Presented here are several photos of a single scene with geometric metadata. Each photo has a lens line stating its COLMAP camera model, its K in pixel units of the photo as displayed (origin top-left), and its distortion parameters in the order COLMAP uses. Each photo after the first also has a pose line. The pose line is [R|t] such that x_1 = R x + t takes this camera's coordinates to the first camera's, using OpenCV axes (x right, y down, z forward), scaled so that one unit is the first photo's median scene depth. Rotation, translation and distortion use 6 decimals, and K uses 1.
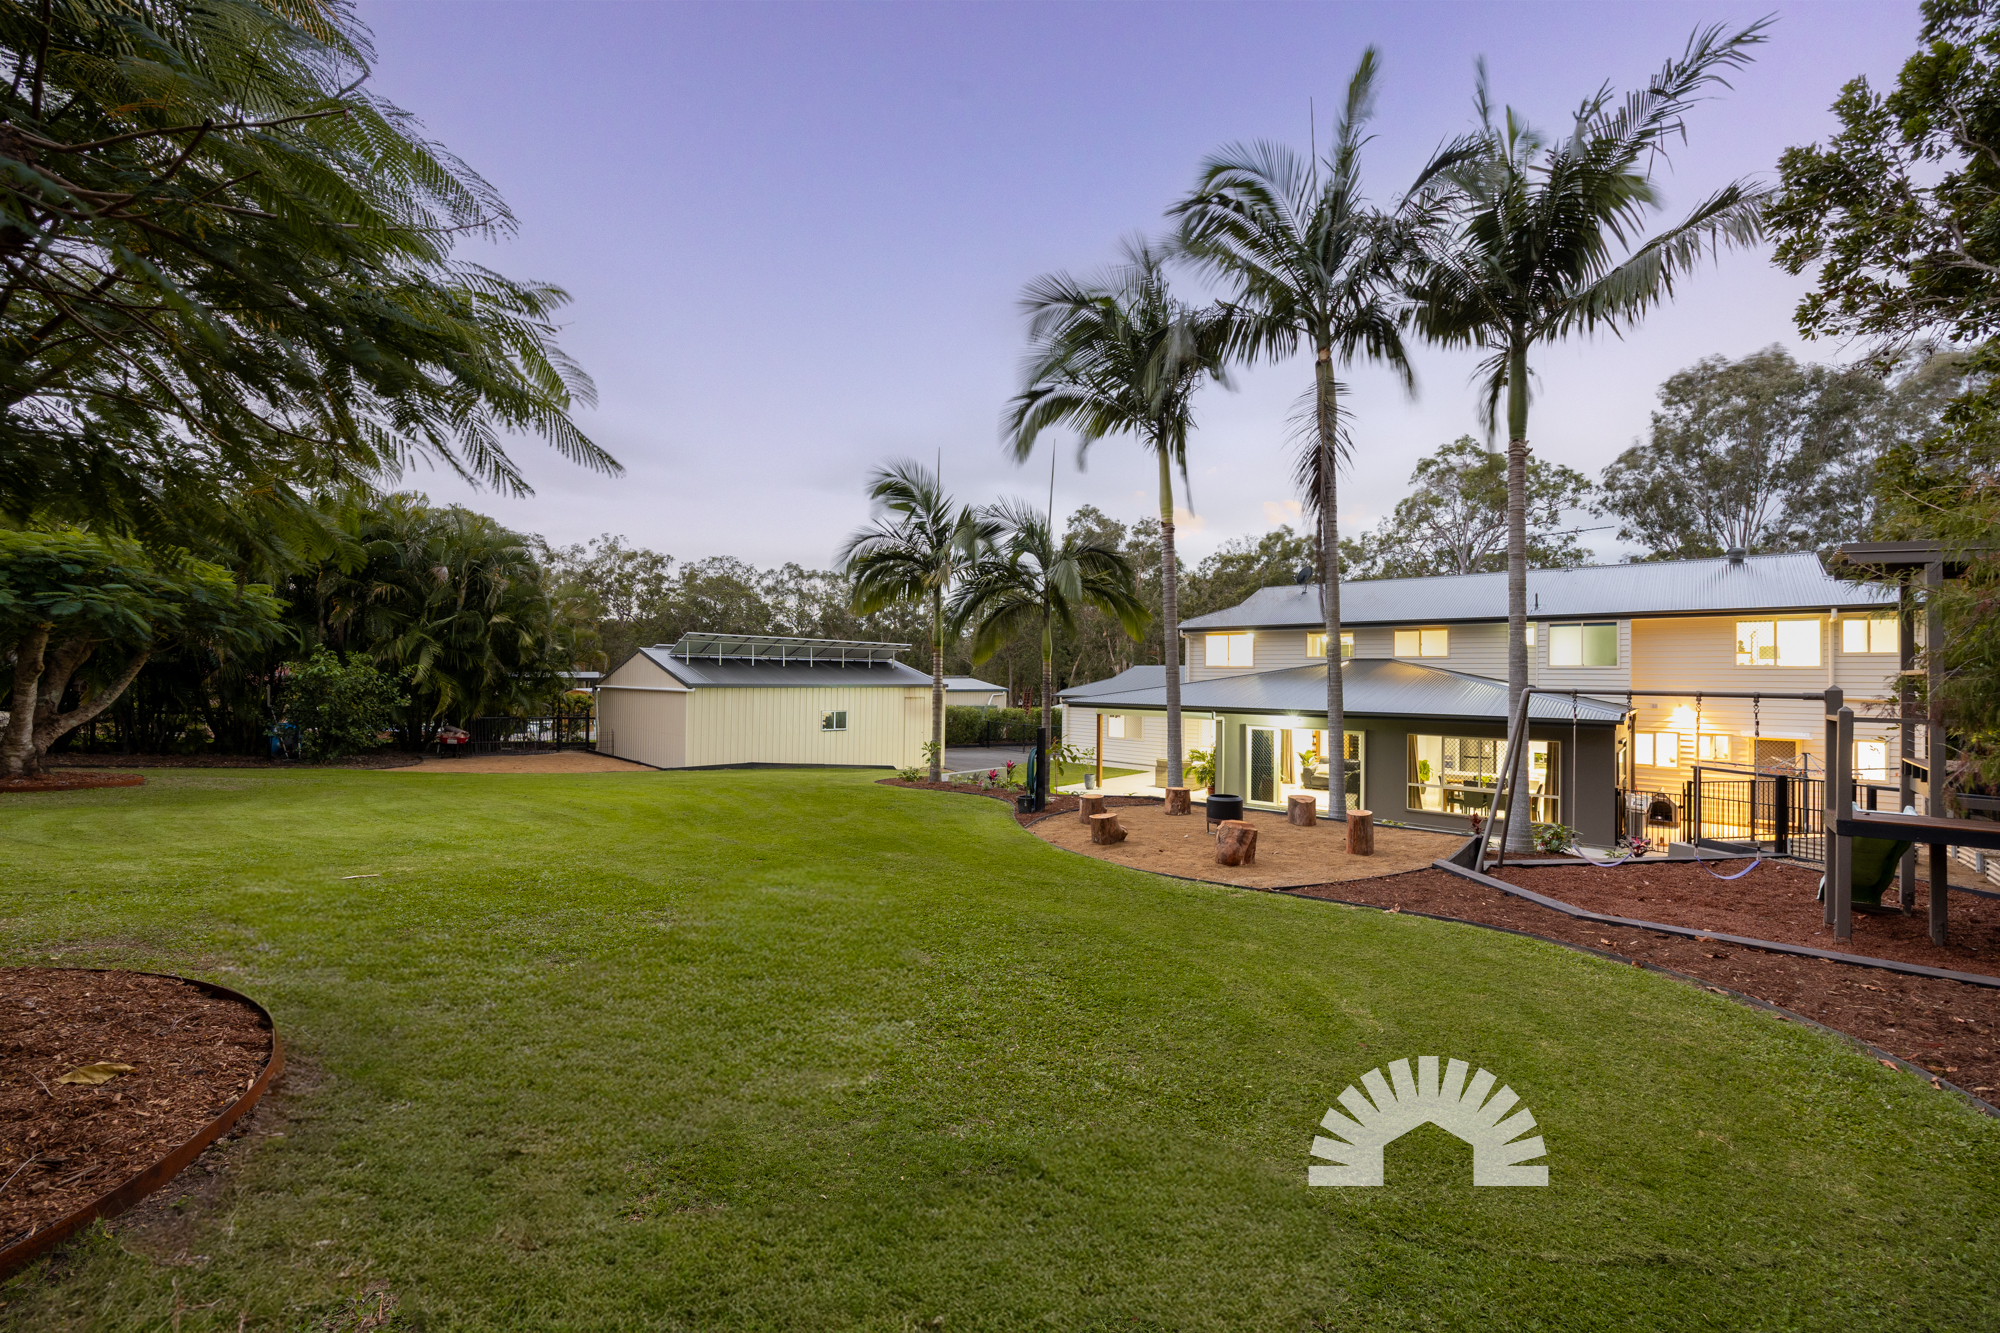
lens RADIAL K [[802.7, 0, 1000.0], [0, 802.7, 666.5], [0, 0, 1]] dist [-0.002647, -0.000614]
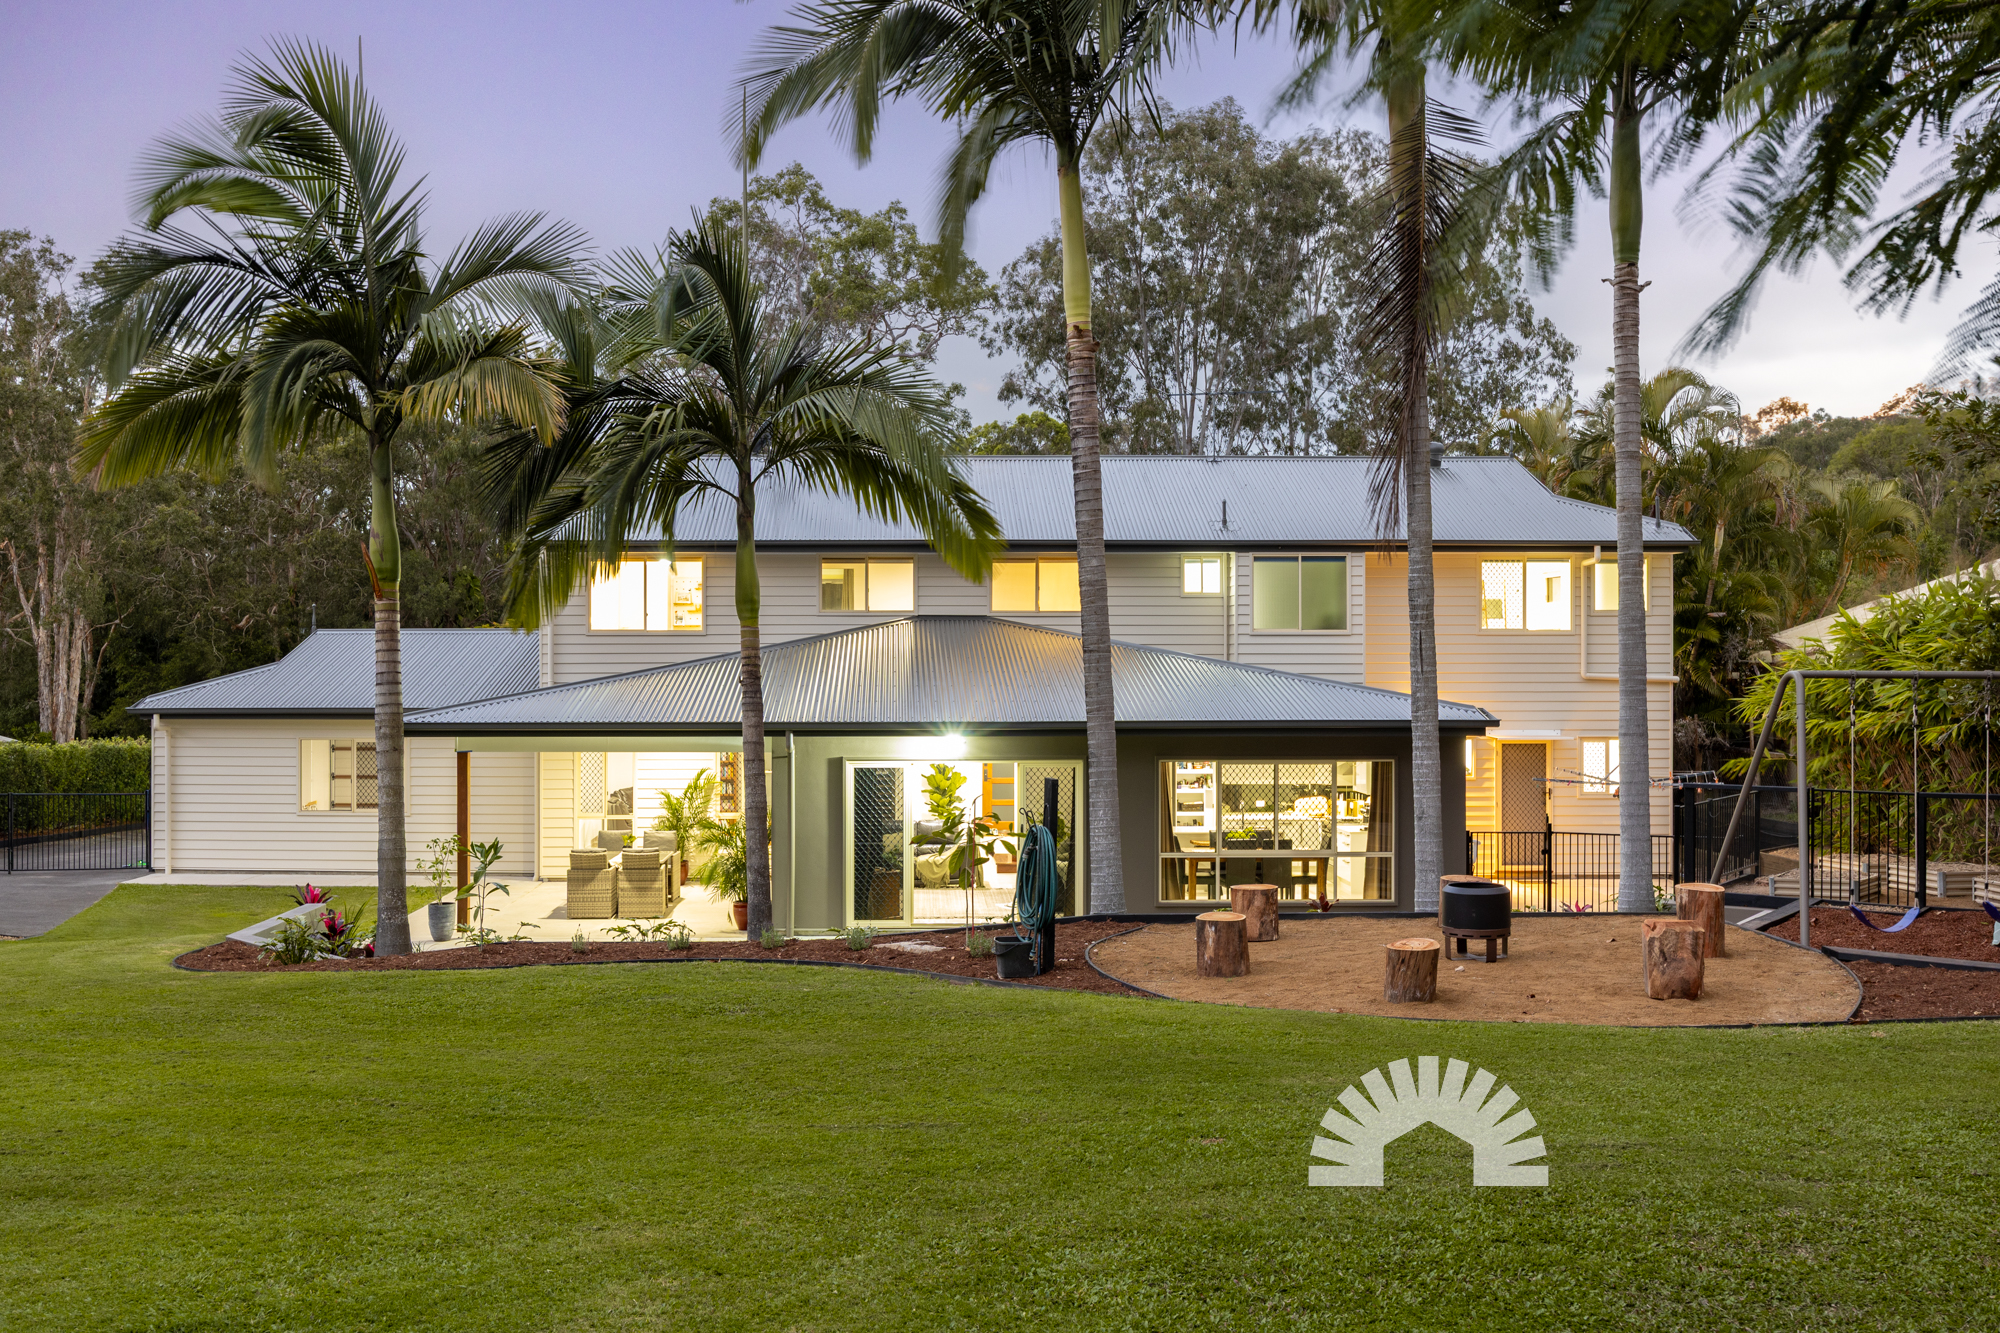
lens RADIAL K [[1865.5, 0, 1000.0], [0, 1865.5, 666.5], [0, 0, 1]] dist [-0.000519, -0.000764]
pose [[0.743123, -0.014850, 0.668990, -0.347104], [0.000467, 0.999765, 0.021674, -0.003840], [-0.669155, -0.015795, 0.742955, 0.140058]]
